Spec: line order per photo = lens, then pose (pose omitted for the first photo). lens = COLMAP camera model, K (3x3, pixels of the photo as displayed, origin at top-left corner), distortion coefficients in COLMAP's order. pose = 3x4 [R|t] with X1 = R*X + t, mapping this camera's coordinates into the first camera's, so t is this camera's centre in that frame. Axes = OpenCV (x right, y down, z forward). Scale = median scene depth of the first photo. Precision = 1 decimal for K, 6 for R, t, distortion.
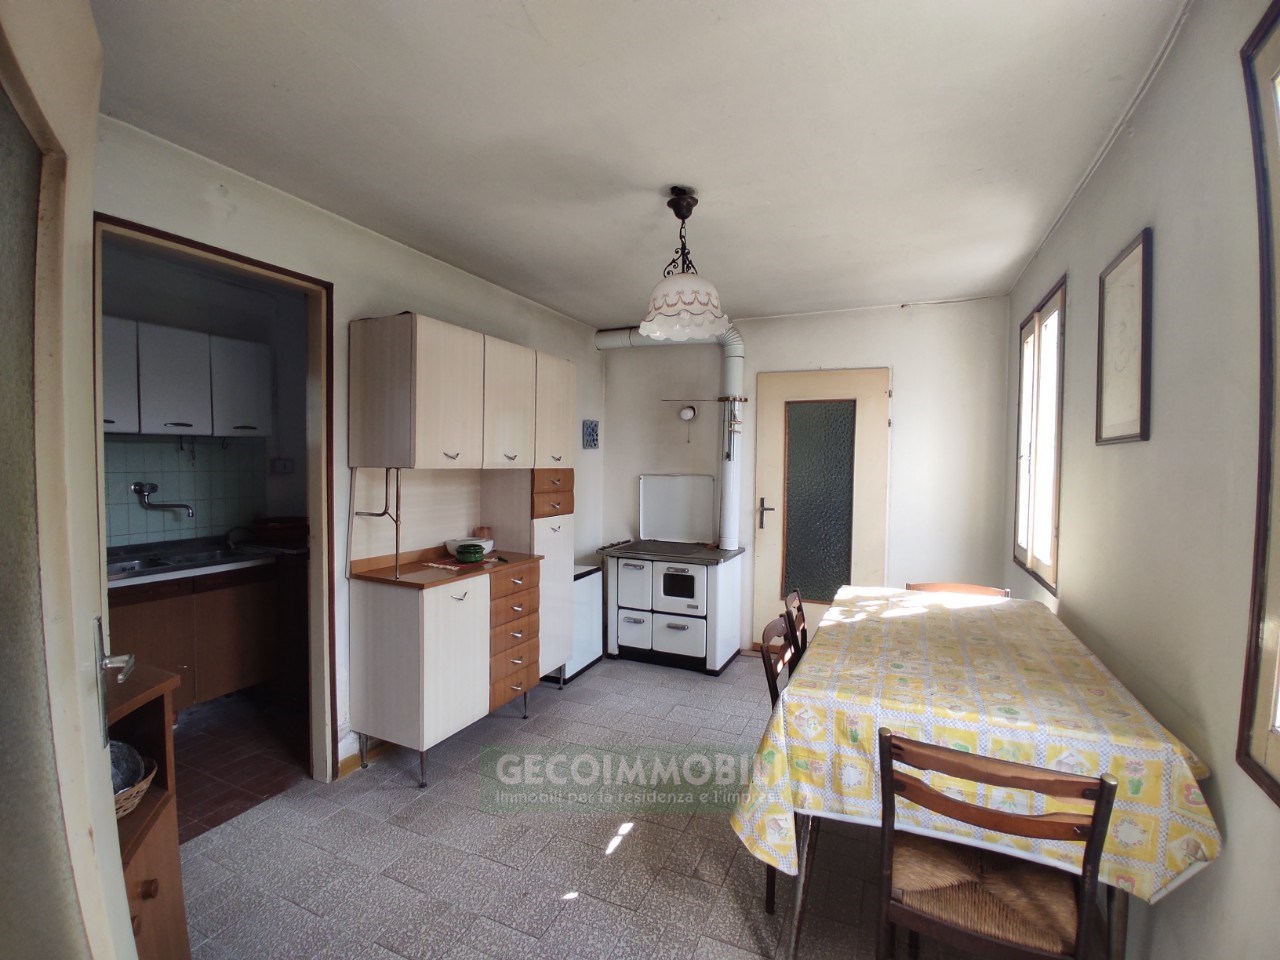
lens RADIAL K [[570.7, 0, 648.8], [0, 570.7, 477.5], [0, 0, 1]] dist [-0.031527, -0.000225]
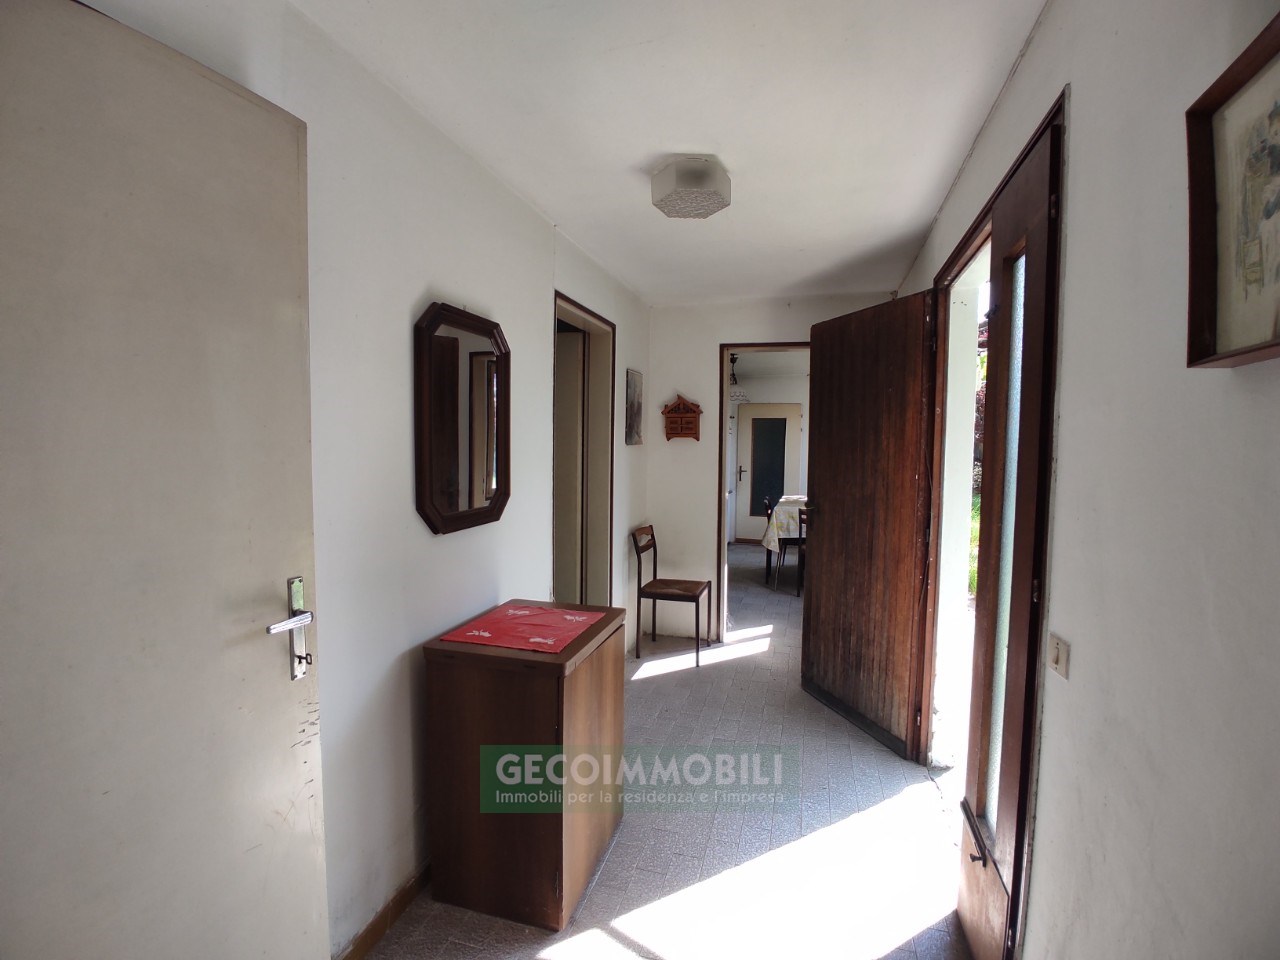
lens RADIAL K [[570.7, 0, 648.8], [0, 570.7, 477.5], [0, 0, 1]] dist [-0.031527, -0.000225]
pose [[0.989728, -0.005125, 0.142875, -0.789669], [0.001664, 0.999703, 0.024328, 0.051682], [-0.142957, -0.023841, 0.989442, -1.838254]]
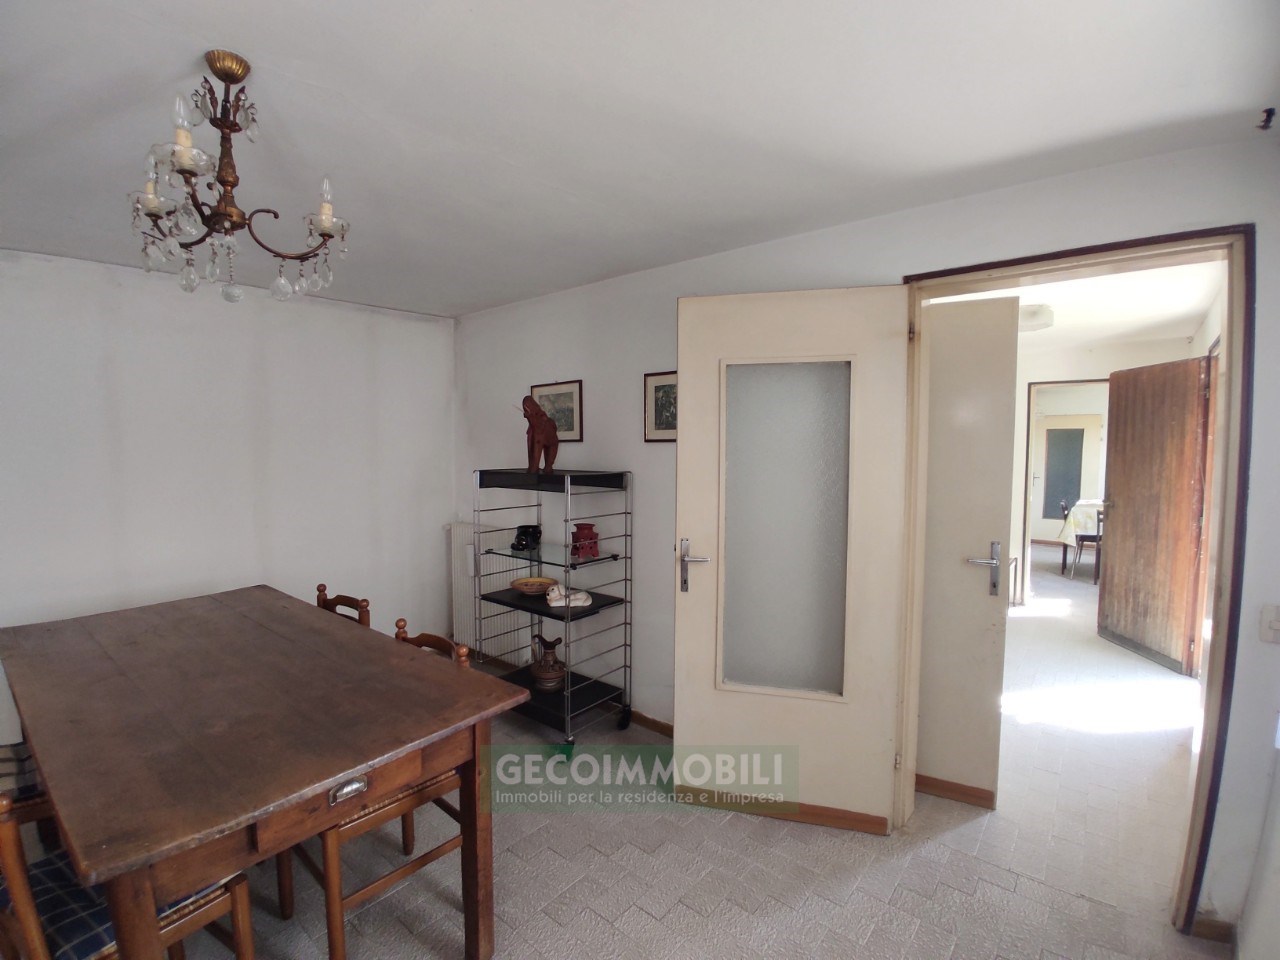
lens RADIAL K [[588.6, 0, 640.0], [0, 588.6, 480.0], [0, 0, 1]] dist [-0.022262, -0.000761]
pose [[0.964971, 0.008153, -0.262230, -1.276028], [-0.002446, 0.999753, 0.022084, 0.037687], [0.262345, -0.020670, 0.964753, -2.976265]]
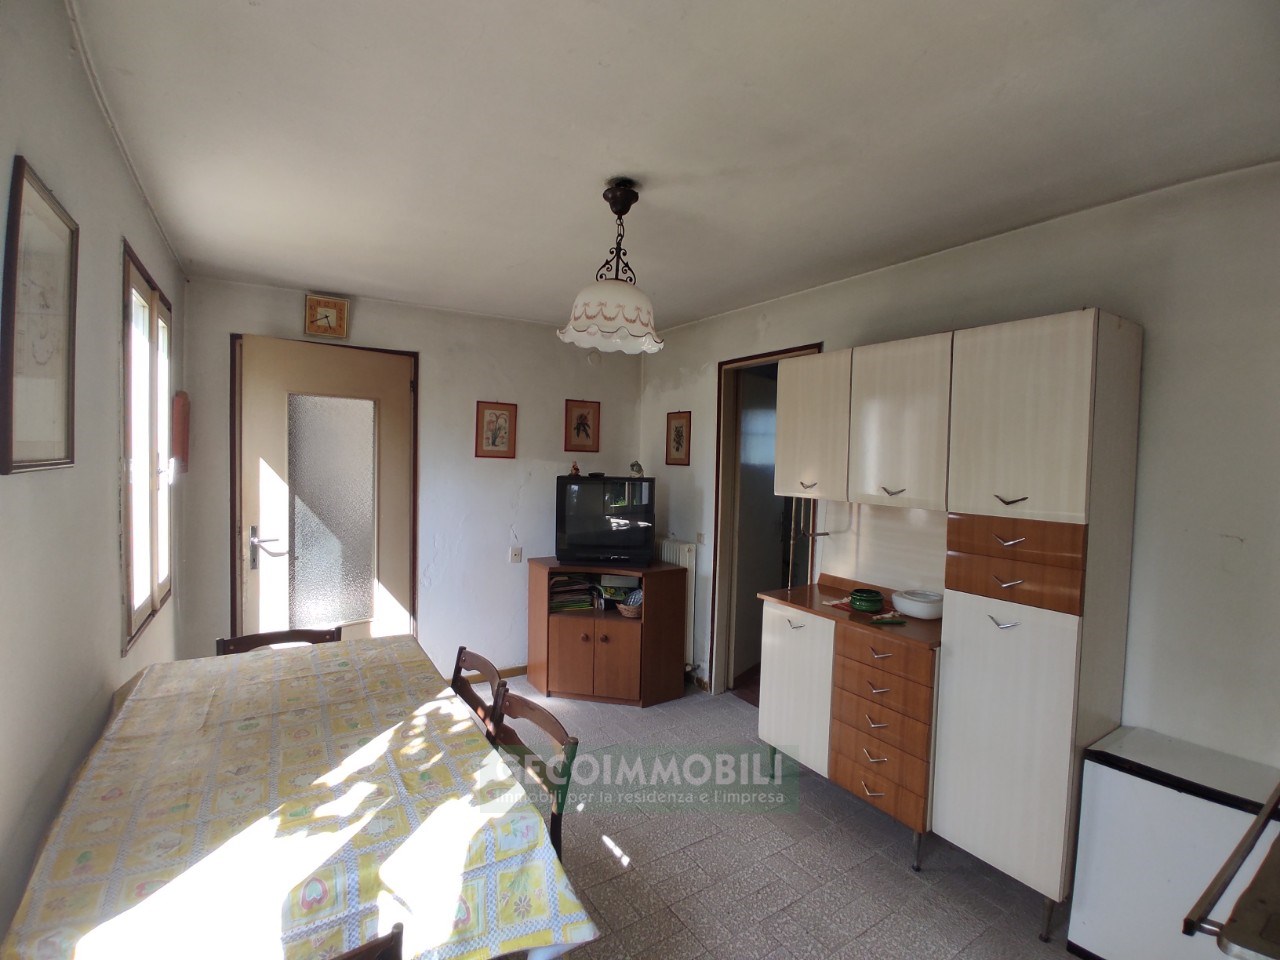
lens RADIAL K [[575.2, 0, 640.0], [0, 575.2, 480.0], [0, 0, 1]] dist [-0.028105, 0.000249]
pose [[-0.551330, 0.008224, -0.834247, 0.787330], [-0.052798, 0.997603, 0.044726, -0.091635], [0.832615, 0.068705, -0.549574, 1.555546]]
